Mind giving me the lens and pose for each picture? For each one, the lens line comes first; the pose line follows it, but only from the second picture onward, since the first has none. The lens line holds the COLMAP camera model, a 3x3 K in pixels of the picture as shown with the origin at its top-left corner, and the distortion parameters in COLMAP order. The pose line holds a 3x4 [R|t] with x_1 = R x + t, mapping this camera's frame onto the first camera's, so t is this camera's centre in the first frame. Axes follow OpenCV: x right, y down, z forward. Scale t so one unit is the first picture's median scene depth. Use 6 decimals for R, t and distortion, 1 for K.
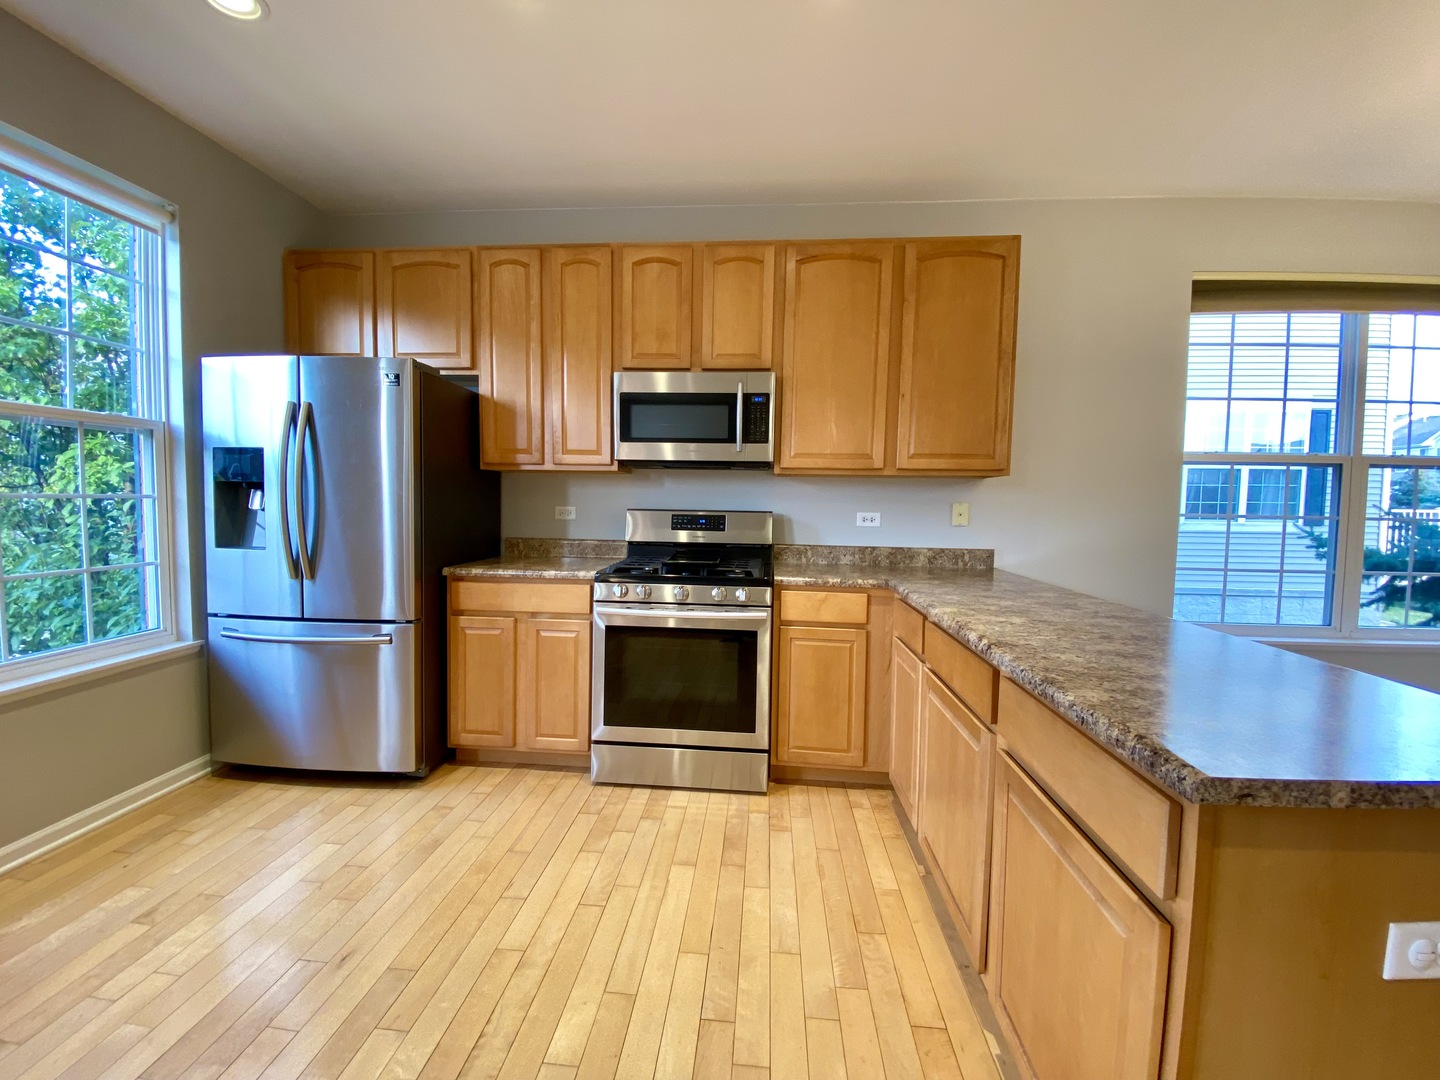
lens RADIAL K [[581.7, 0, 719.8], [0, 581.7, 537.0], [0, 0, 1]] dist [0.010982, -0.012844]
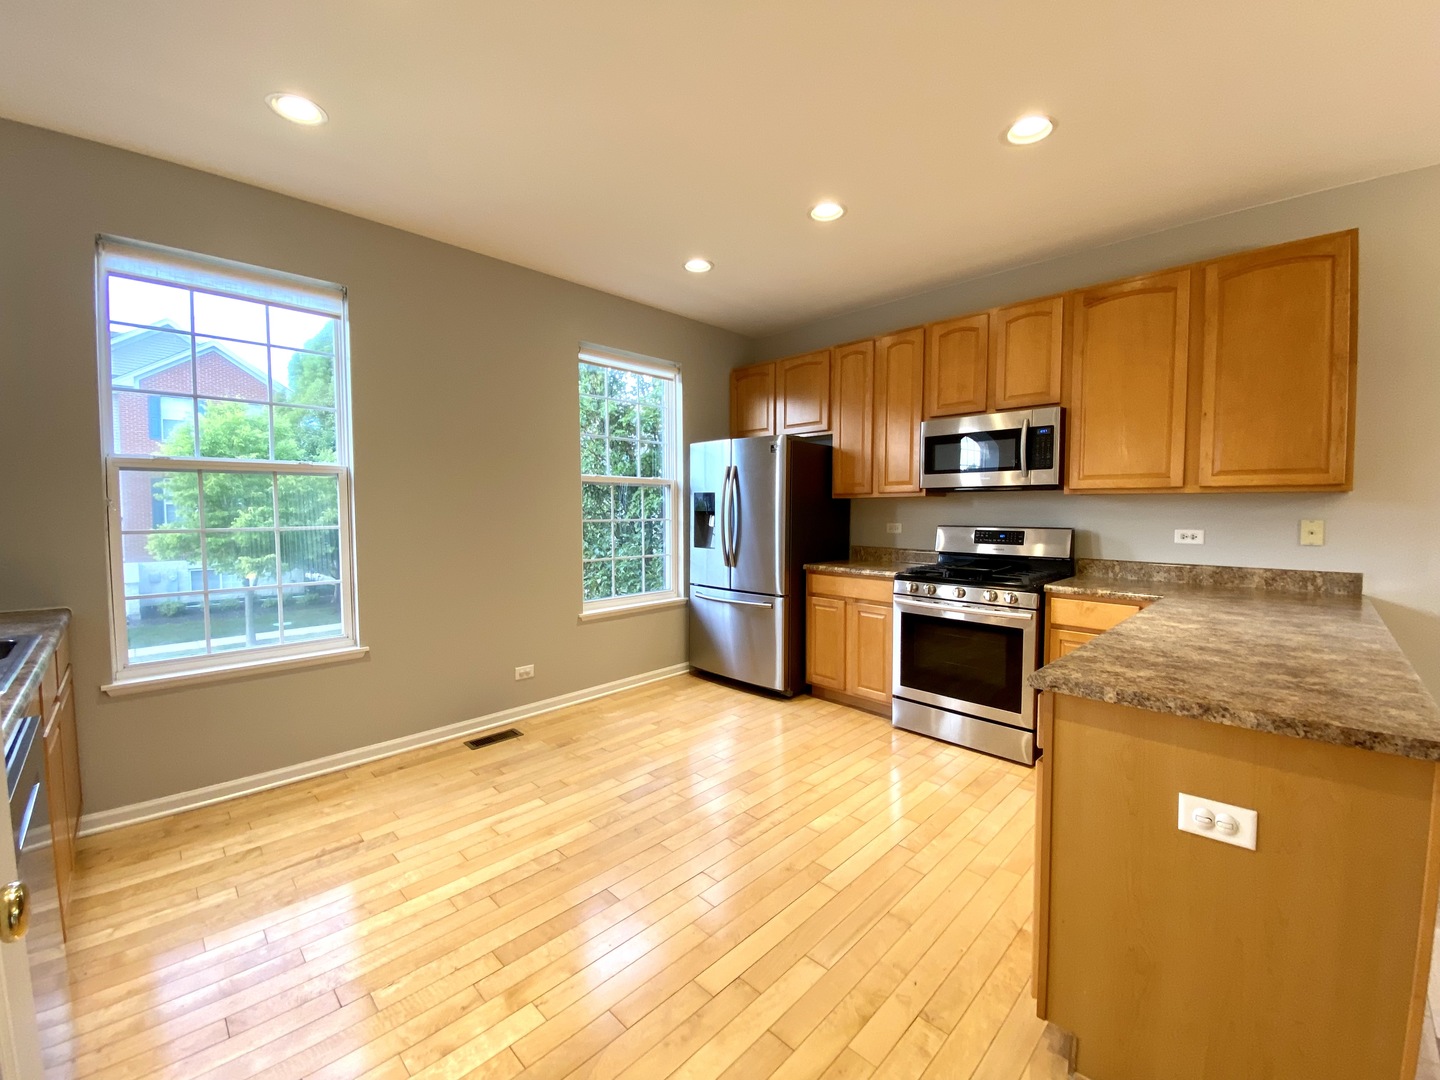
lens RADIAL K [[581.7, 0, 717.9], [0, 581.7, 537.4], [0, 0, 1]] dist [0.010982, -0.012844]
pose [[0.764247, 0.015910, -0.644727, 0.329674], [-0.025275, 0.999667, -0.005291, -0.004141], [0.644428, 0.020339, 0.764394, -0.310592]]
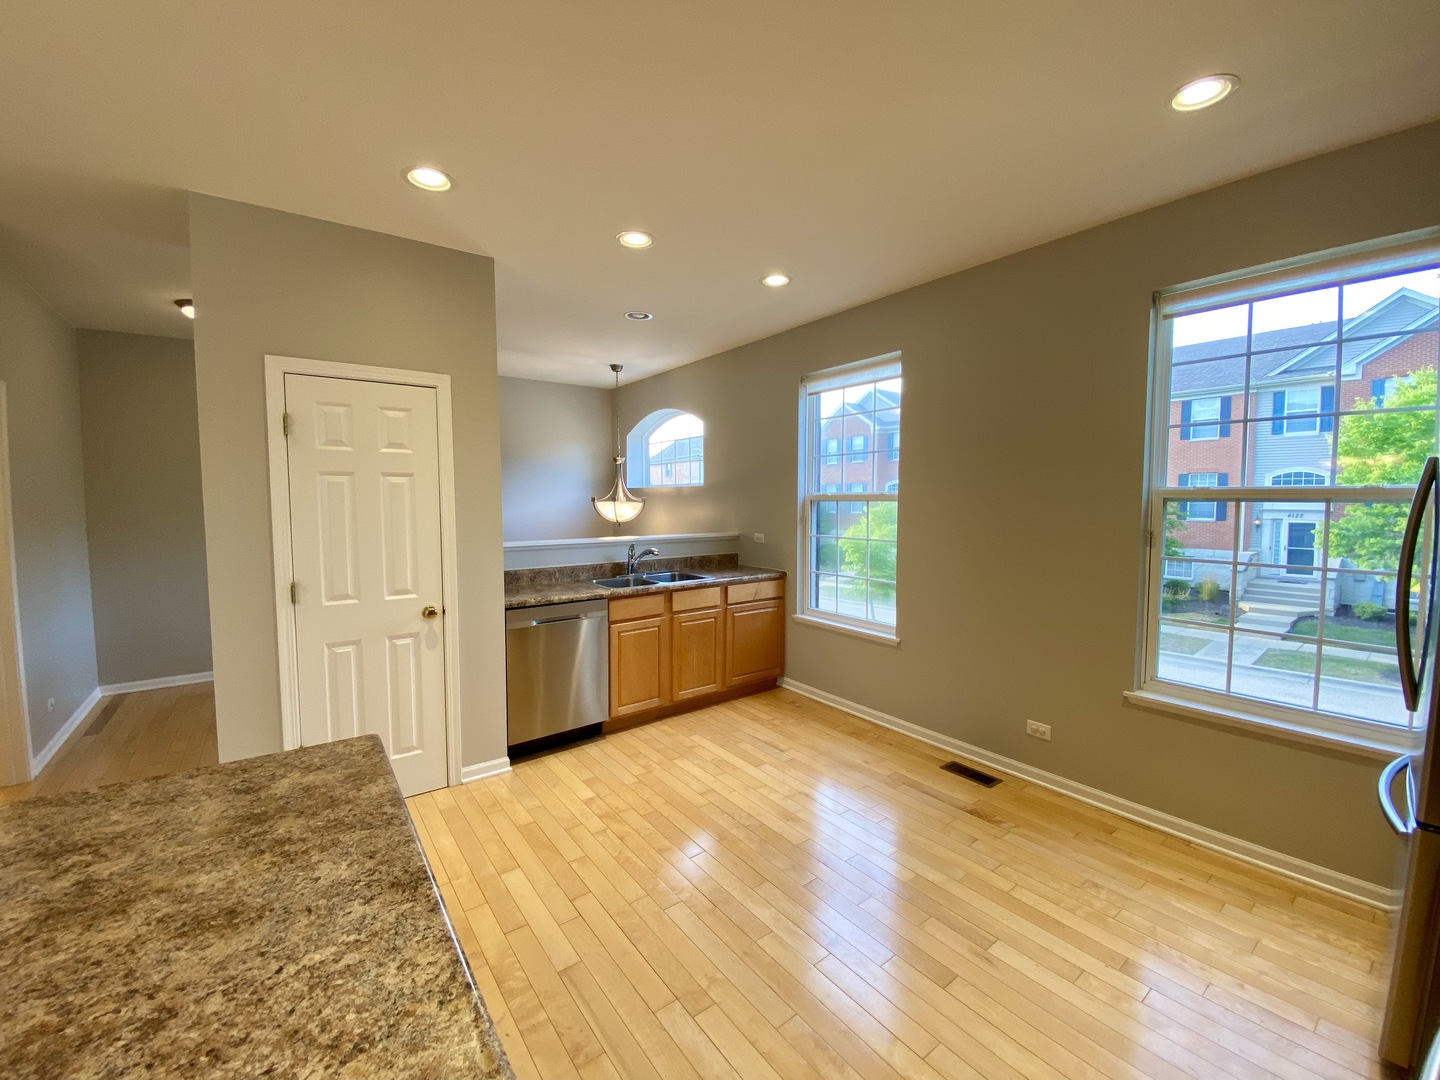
lens RADIAL K [[581.7, 0, 719.5], [0, 581.7, 534.8], [0, 0, 1]] dist [0.010982, -0.012844]
pose [[-0.757988, 0.024232, -0.651819, 0.320434], [-0.048819, 0.994399, 0.093739, -0.142099], [0.650440, 0.102874, -0.752559, 0.862637]]
